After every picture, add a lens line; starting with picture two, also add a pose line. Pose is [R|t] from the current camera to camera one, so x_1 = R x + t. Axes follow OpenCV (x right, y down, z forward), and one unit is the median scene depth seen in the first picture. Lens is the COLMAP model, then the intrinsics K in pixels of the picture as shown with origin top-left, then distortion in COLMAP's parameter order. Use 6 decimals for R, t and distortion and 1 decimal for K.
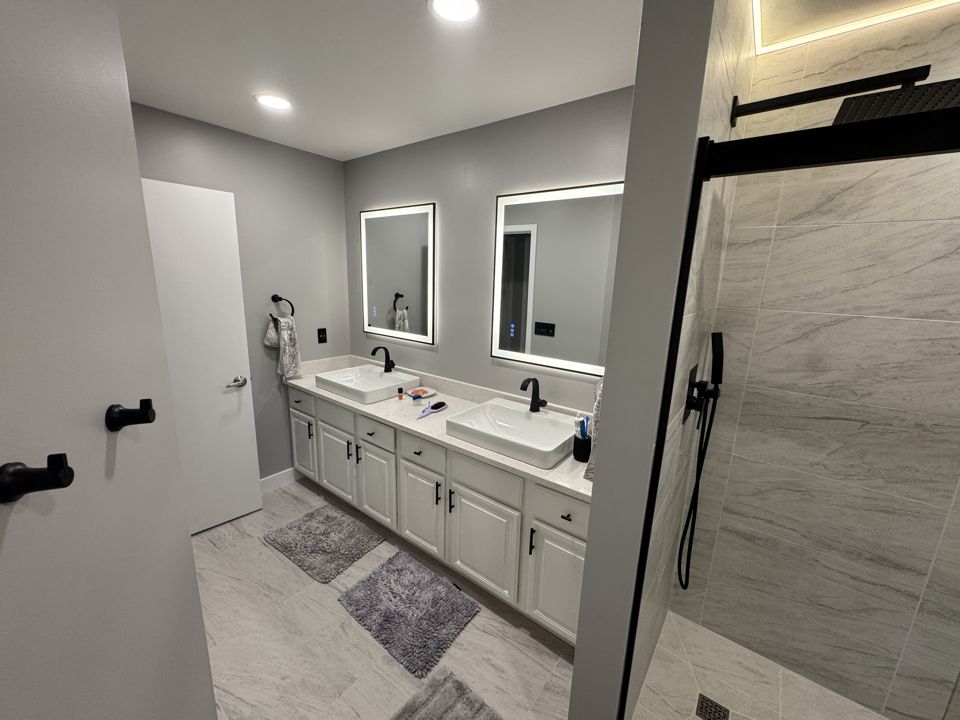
lens RADIAL K [[381.4, 0, 478.5], [0, 381.4, 358.6], [0, 0, 1]] dist [-0.005091, 0.000943]
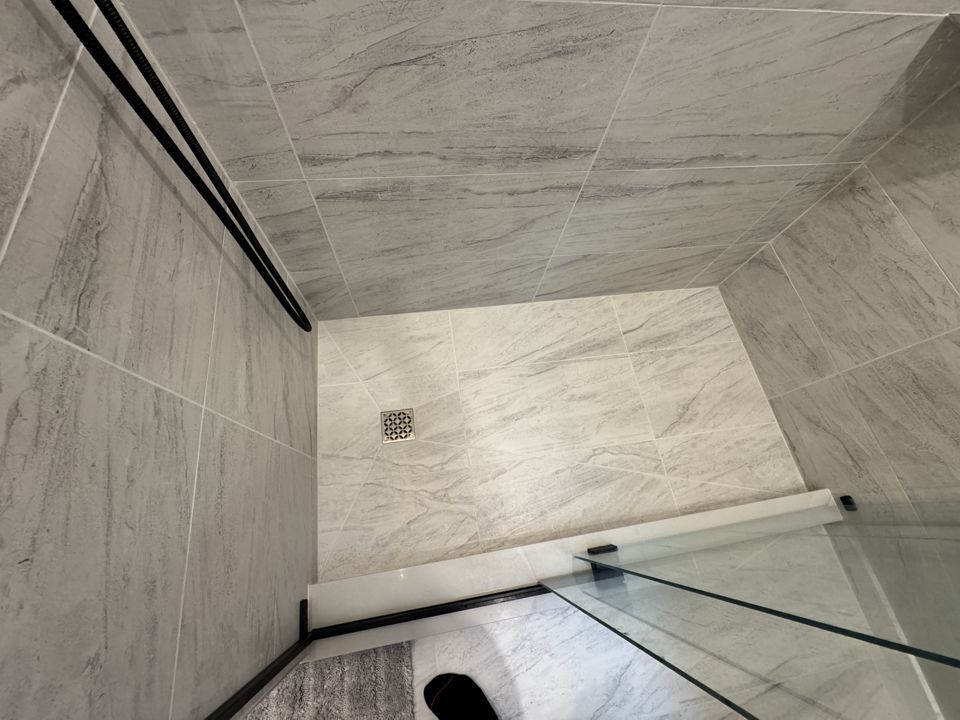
lens RADIAL K [[381.4, 0, 477.4], [0, 381.4, 357.0], [0, 0, 1]] dist [-0.005091, 0.000943]
pose [[0.689874, -0.652722, 0.313093, 0.470077], [0.084670, 0.502274, 0.860553, 0.139421], [-0.718961, -0.567164, 0.401772, 0.517250]]
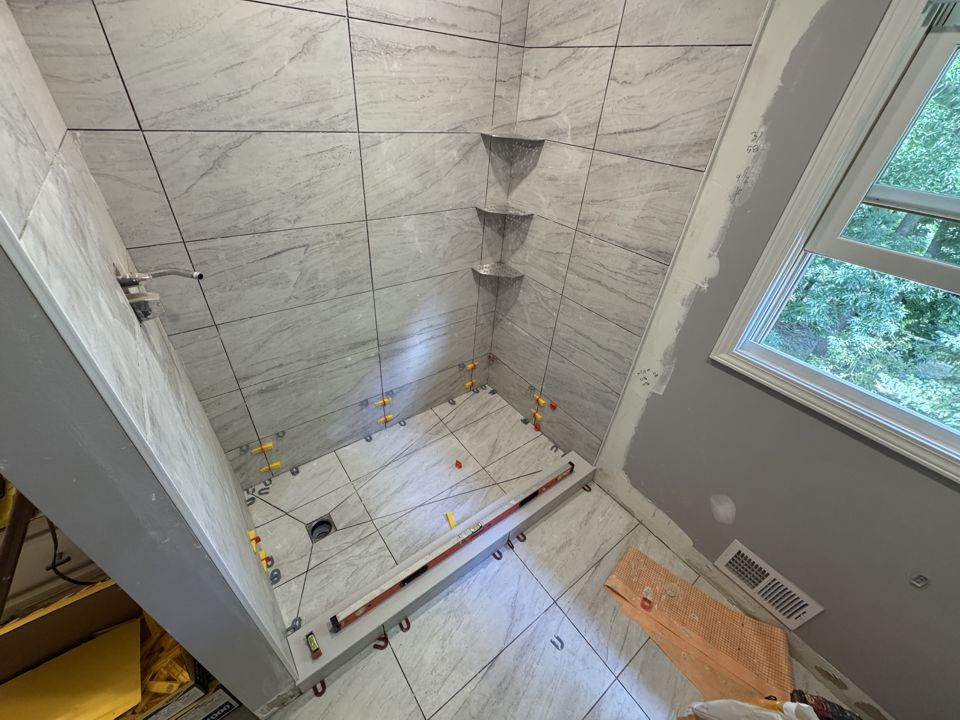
lens RADIAL K [[381.4, 0, 480.2], [0, 381.4, 360.0], [0, 0, 1]] dist [-0.005091, 0.000943]
pose [[0.259243, -0.576857, 0.774615, 0.103743], [0.136459, 0.815867, 0.561908, -0.078976], [-0.956123, -0.039967, 0.290225, 0.163124]]
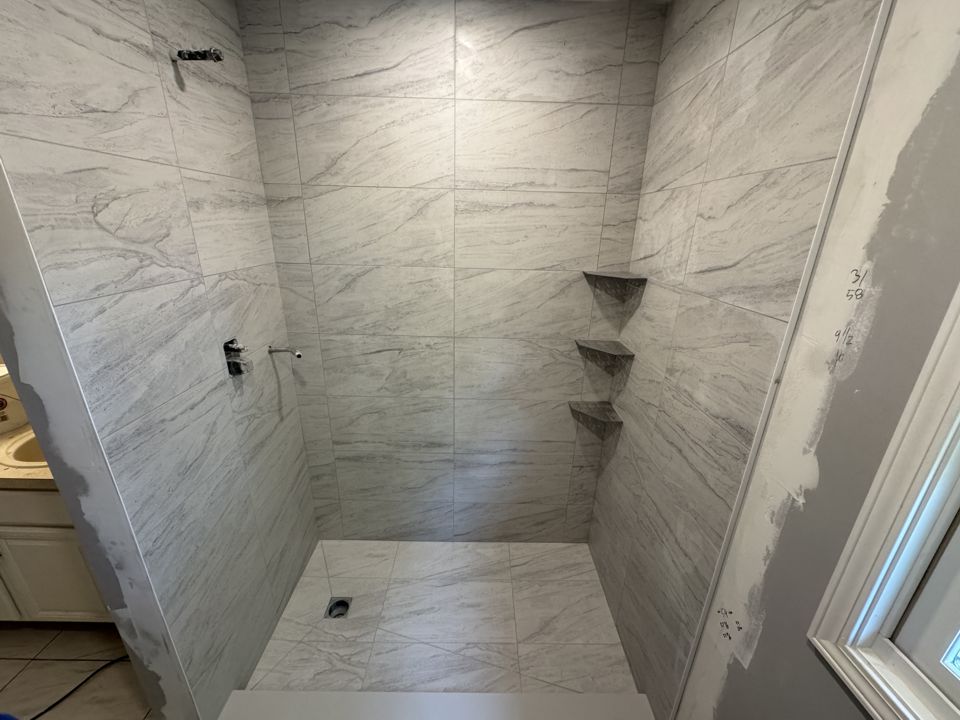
lens RADIAL K [[381.4, 0, 480.1], [0, 381.4, 359.1], [0, 0, 1]] dist [-0.005091, 0.000943]
pose [[0.788380, -0.217597, 0.575420, 0.366092], [0.129650, 0.973117, 0.190354, -0.009485], [-0.601372, -0.075468, 0.795397, -0.146251]]
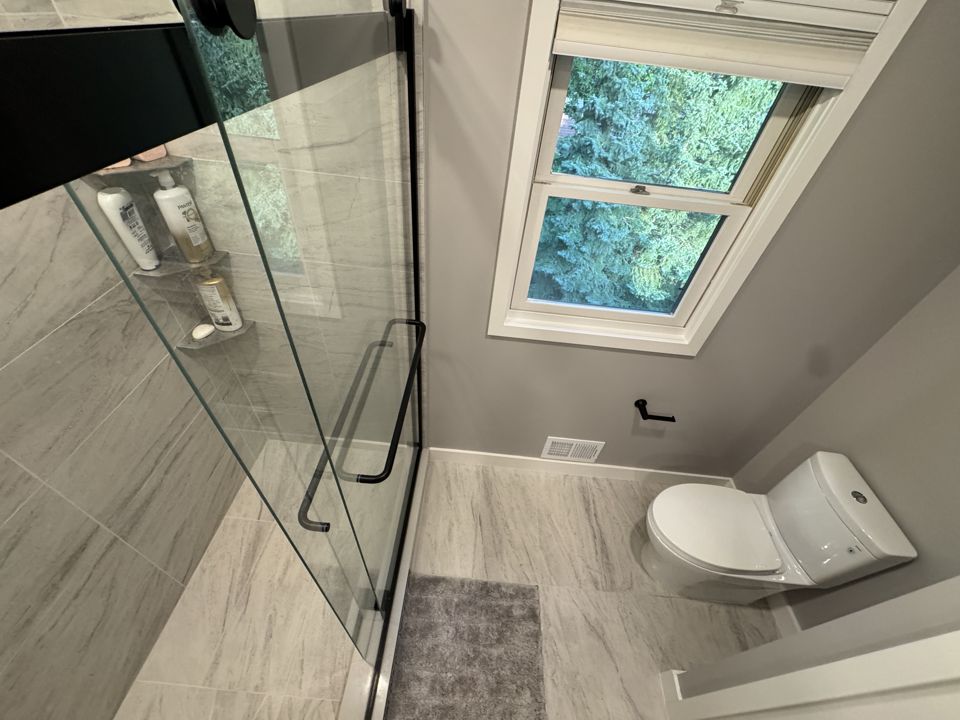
lens RADIAL K [[381.4, 0, 480.3], [0, 381.4, 358.4], [0, 0, 1]] dist [-0.005091, 0.000943]
pose [[-0.558985, -0.628096, 0.541324, 0.326481], [0.061018, 0.619915, 0.782293, -0.237507], [-0.826930, 0.470320, -0.308198, 0.256448]]
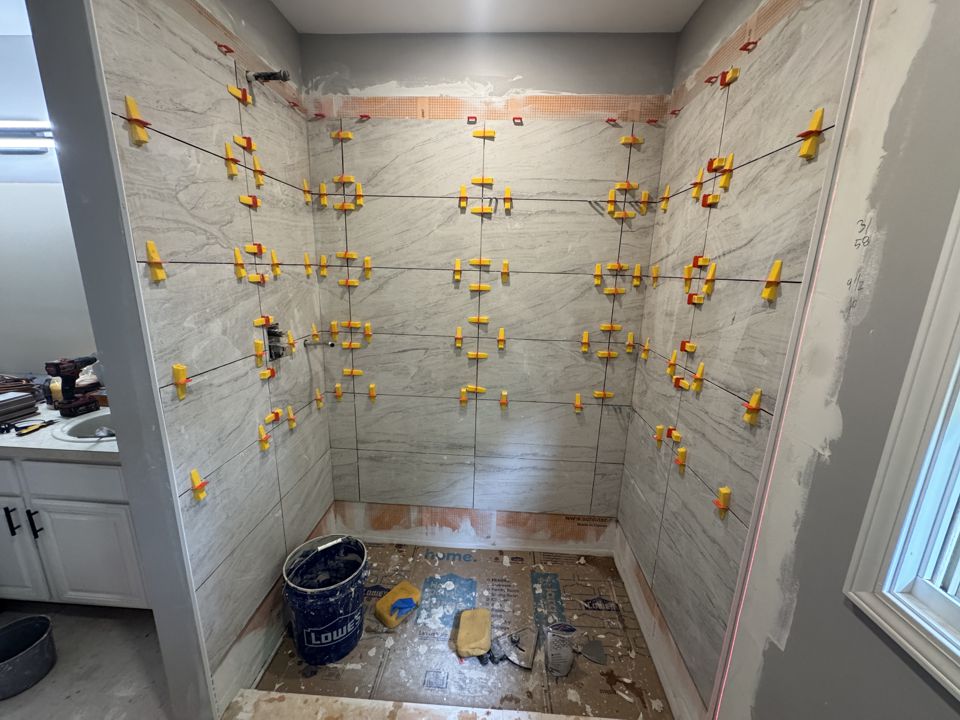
lens RADIAL K [[381.4, 0, 480.1], [0, 381.4, 359.5], [0, 0, 1]] dist [-0.005091, 0.000943]
pose [[0.821113, -0.140581, 0.553182, 0.321179], [0.116823, 0.990069, 0.078202, 0.091356], [-0.558682, 0.000411, 0.829382, -0.171923]]
